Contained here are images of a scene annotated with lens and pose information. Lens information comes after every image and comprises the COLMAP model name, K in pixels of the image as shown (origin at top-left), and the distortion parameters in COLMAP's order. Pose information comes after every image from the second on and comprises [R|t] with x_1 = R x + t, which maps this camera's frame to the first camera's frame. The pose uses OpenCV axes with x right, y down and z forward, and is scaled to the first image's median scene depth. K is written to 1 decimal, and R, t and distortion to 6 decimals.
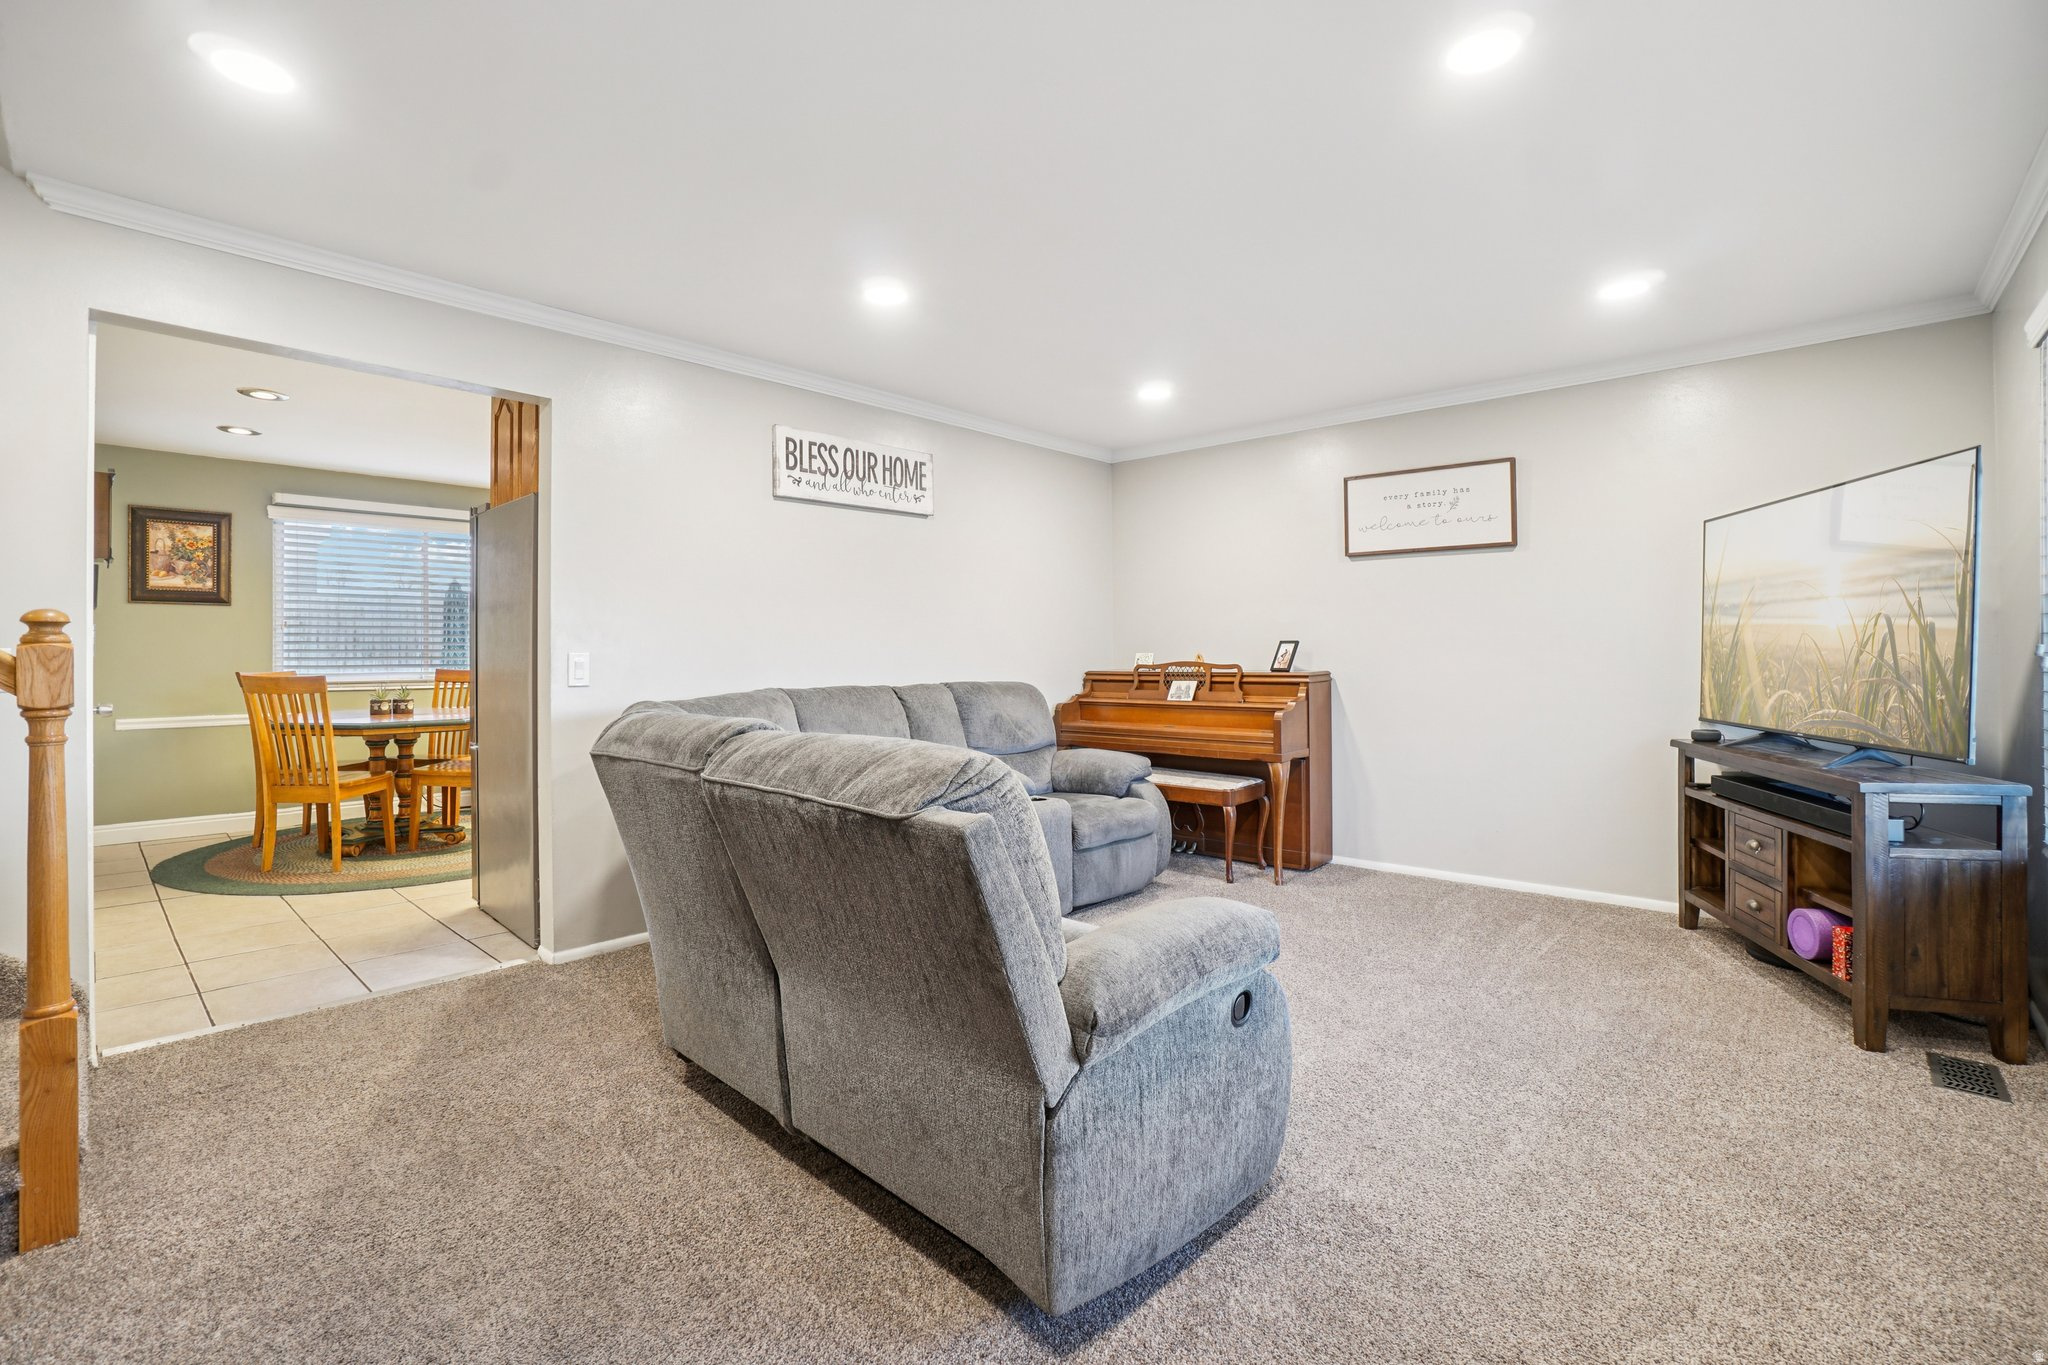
lens RADIAL K [[927.5, 0, 997.3], [0, 927.5, 647.5], [0, 0, 1]] dist [-0.036412, 0.000343]
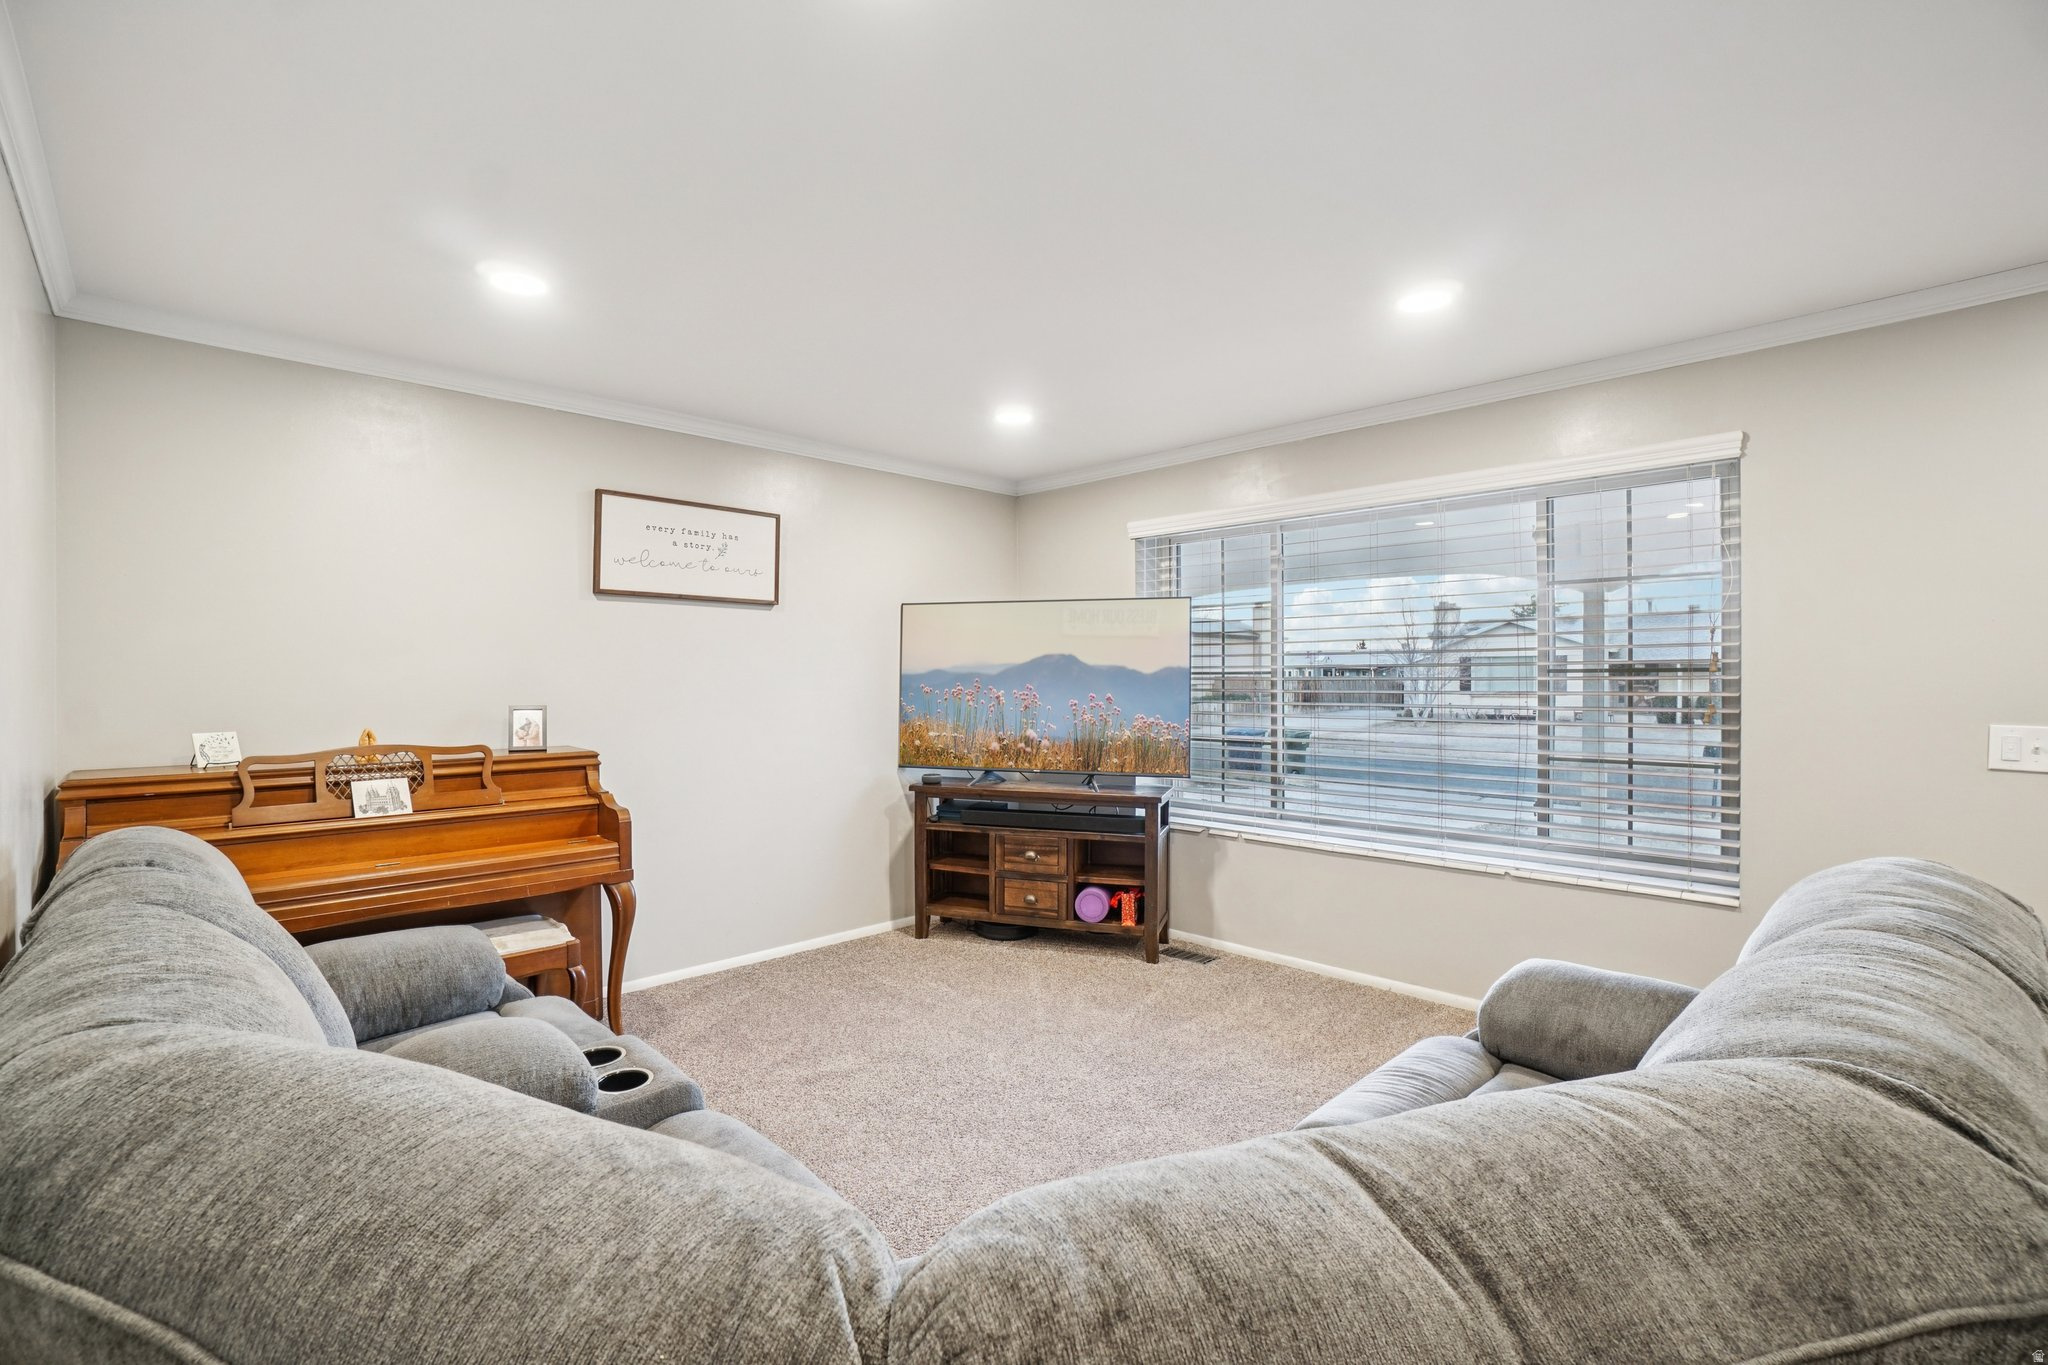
lens RADIAL K [[892.7, 0, 1035.7], [0, 892.7, 682.9], [0, 0, 1]] dist [-0.030254, 0.000923]
pose [[0.051609, 0.003075, 0.998663, -0.402382], [-0.001219, 0.999995, -0.003016, -0.028160], [-0.998667, -0.001061, 0.051612, 0.738307]]
